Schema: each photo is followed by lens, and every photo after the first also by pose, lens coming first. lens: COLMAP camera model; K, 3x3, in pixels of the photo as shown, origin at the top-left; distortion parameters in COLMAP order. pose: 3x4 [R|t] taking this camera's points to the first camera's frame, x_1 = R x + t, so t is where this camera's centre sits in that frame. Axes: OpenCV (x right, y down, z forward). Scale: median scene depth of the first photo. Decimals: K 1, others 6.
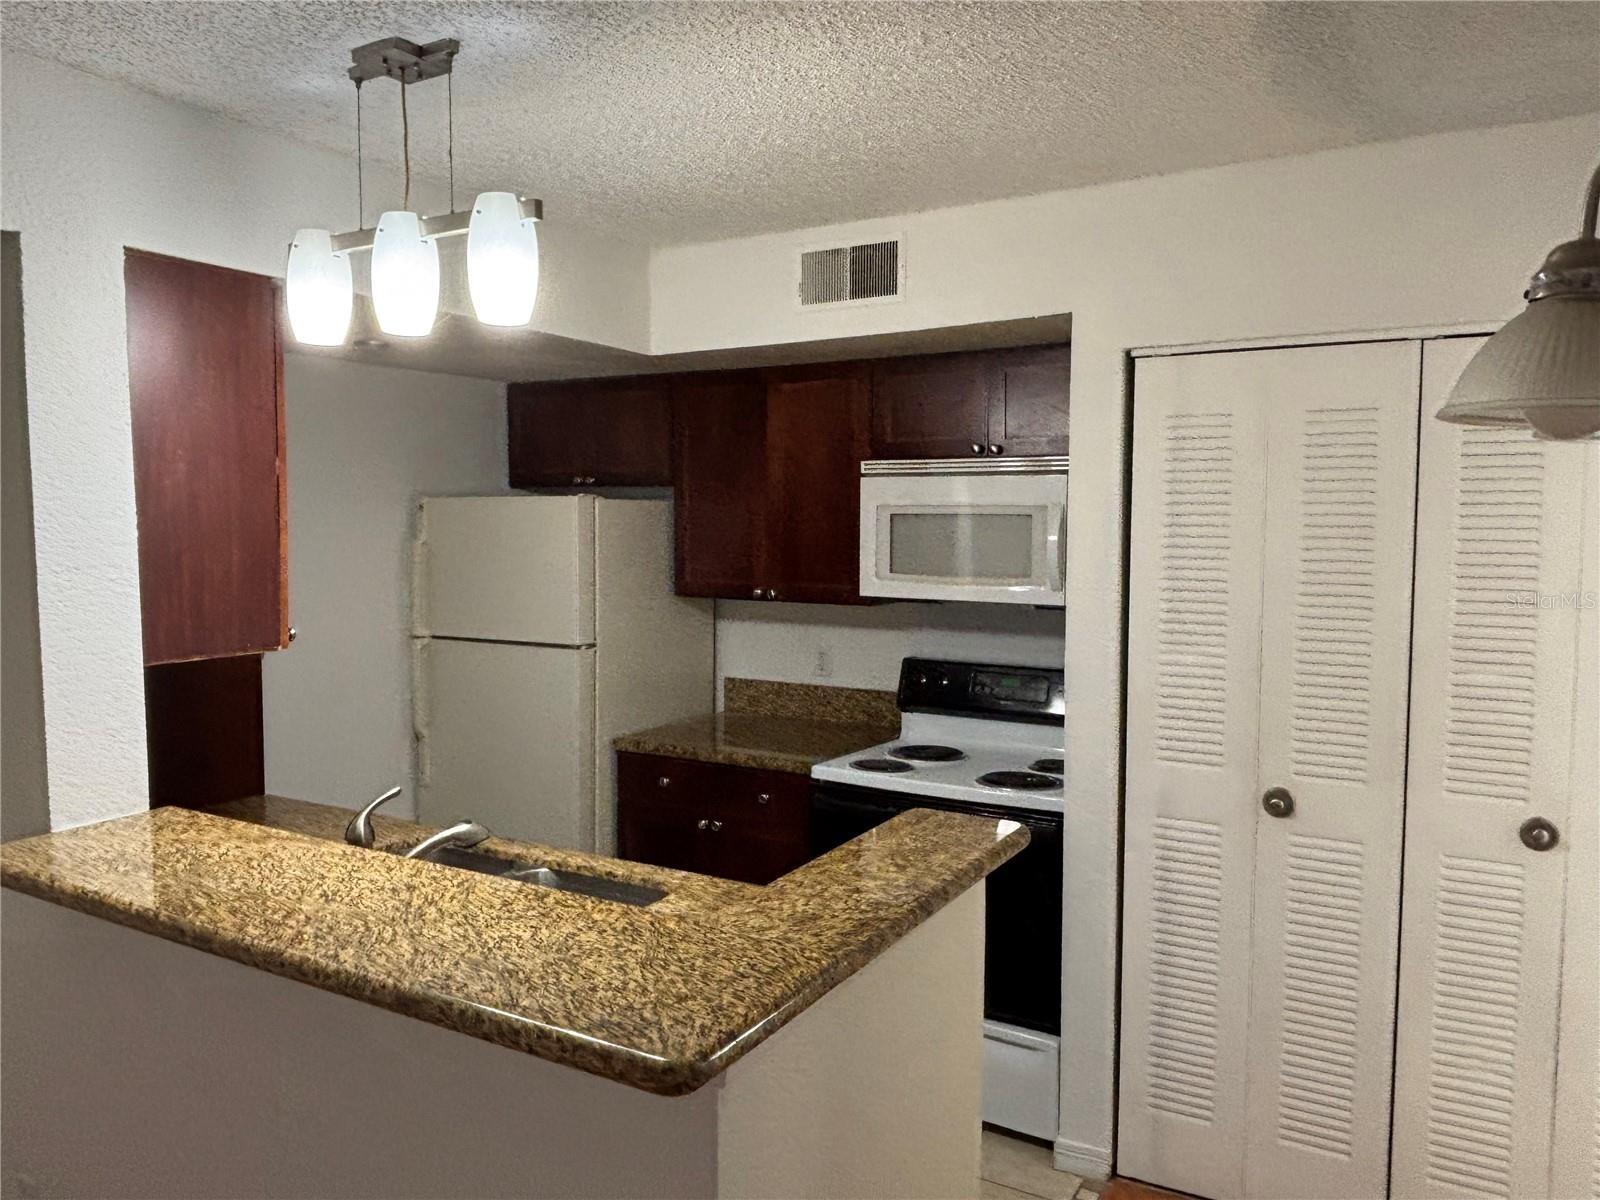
lens RADIAL K [[1165.3, 0, 805.6], [0, 1165.3, 599.0], [0, 0, 1]] dist [0.005008, -0.016284]
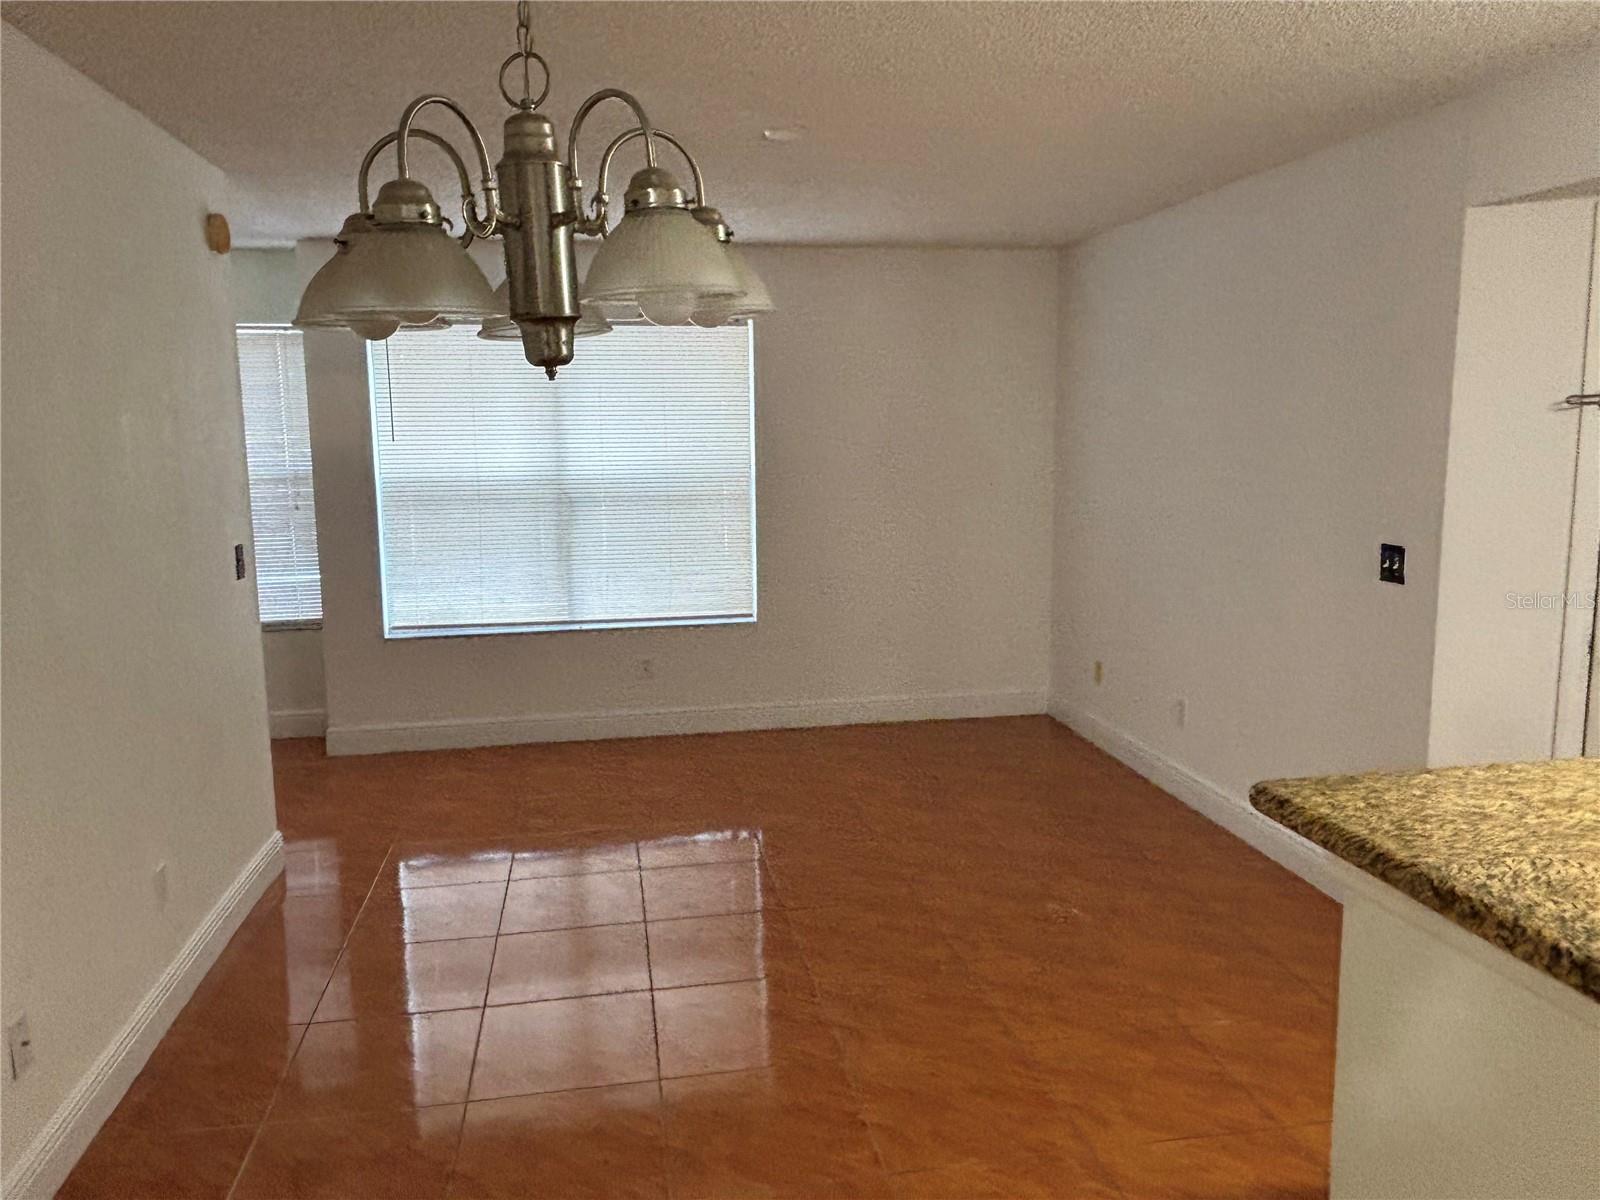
lens RADIAL K [[1165.3, 0, 799.6], [0, 1165.3, 594.1], [0, 0, 1]] dist [0.005008, -0.016284]
pose [[-0.759582, 0.109292, -0.641164, 0.845886], [-0.036822, 0.976974, 0.210157, -0.052736], [0.649369, 0.183241, -0.738067, 1.218358]]
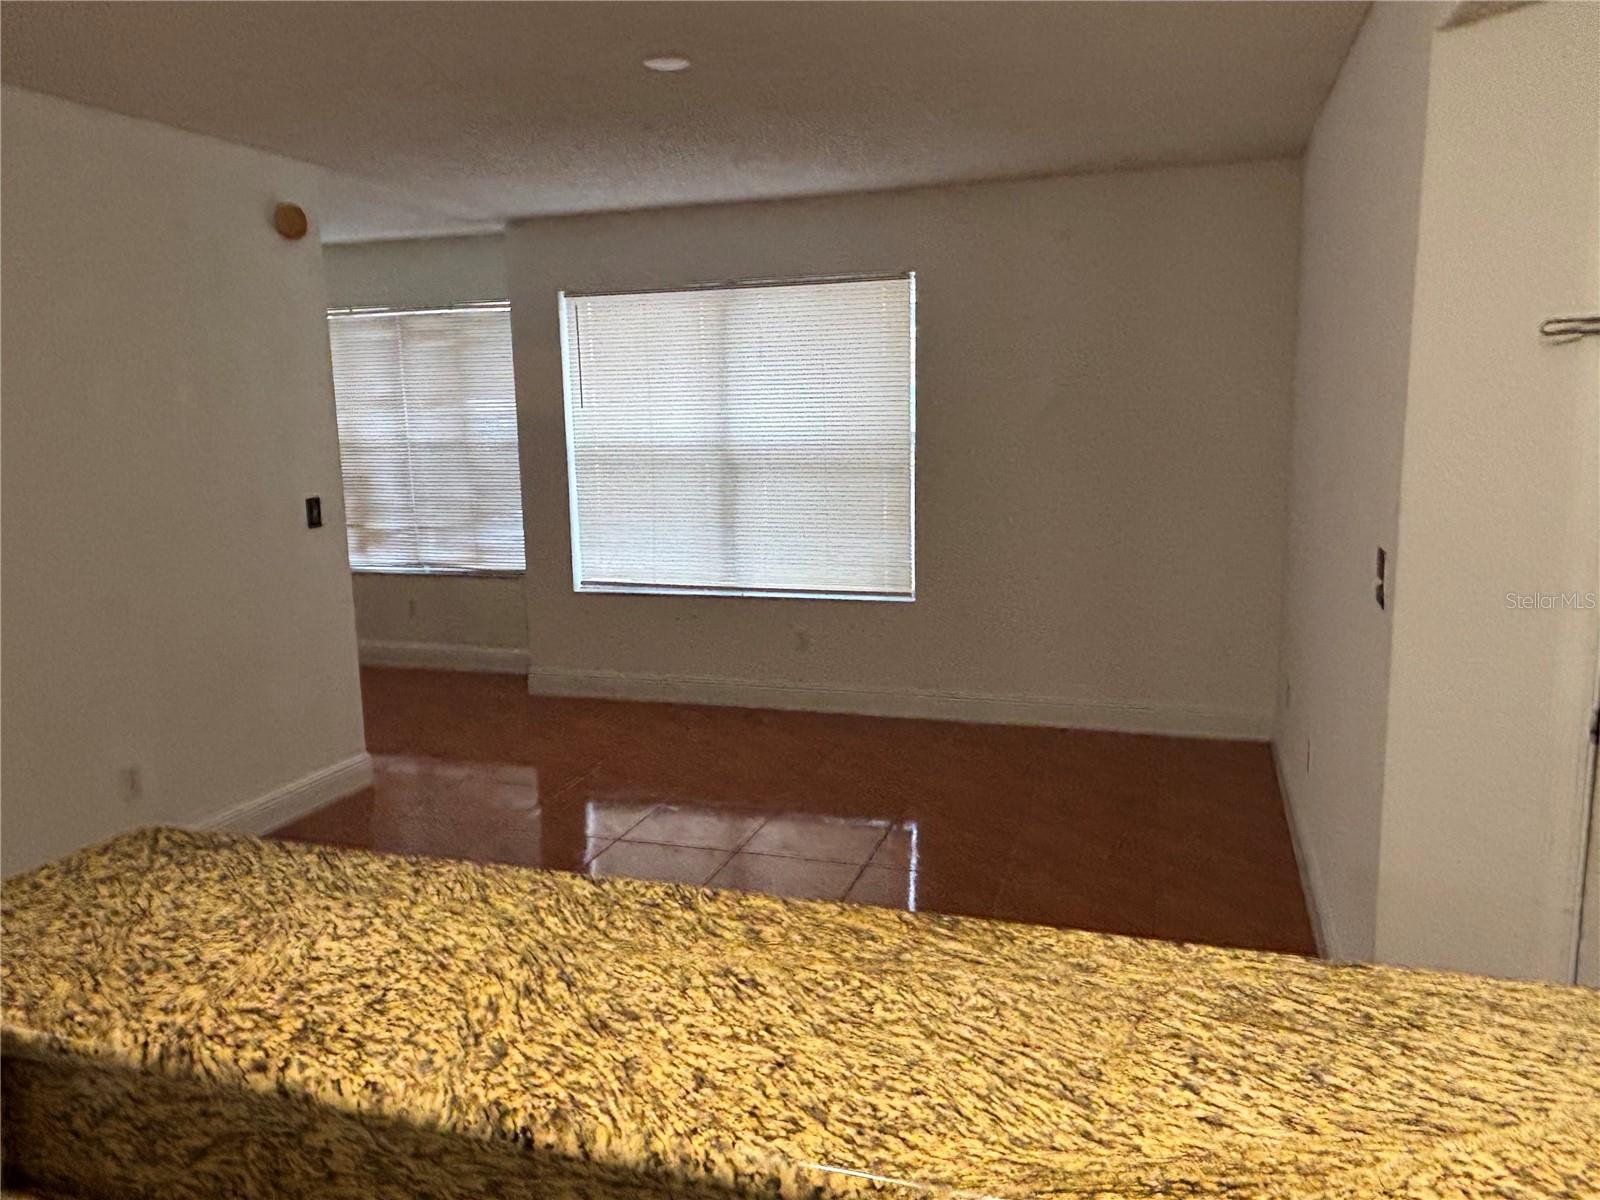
lens RADIAL K [[1165.3, 0, 796.6], [0, 1165.3, 604.2], [0, 0, 1]] dist [0.005008, -0.016284]
pose [[-0.976141, 0.063615, -0.207610, -0.364067], [0.009386, 0.967590, 0.252353, -0.045466], [0.216935, 0.244383, -0.945101, 1.582661]]
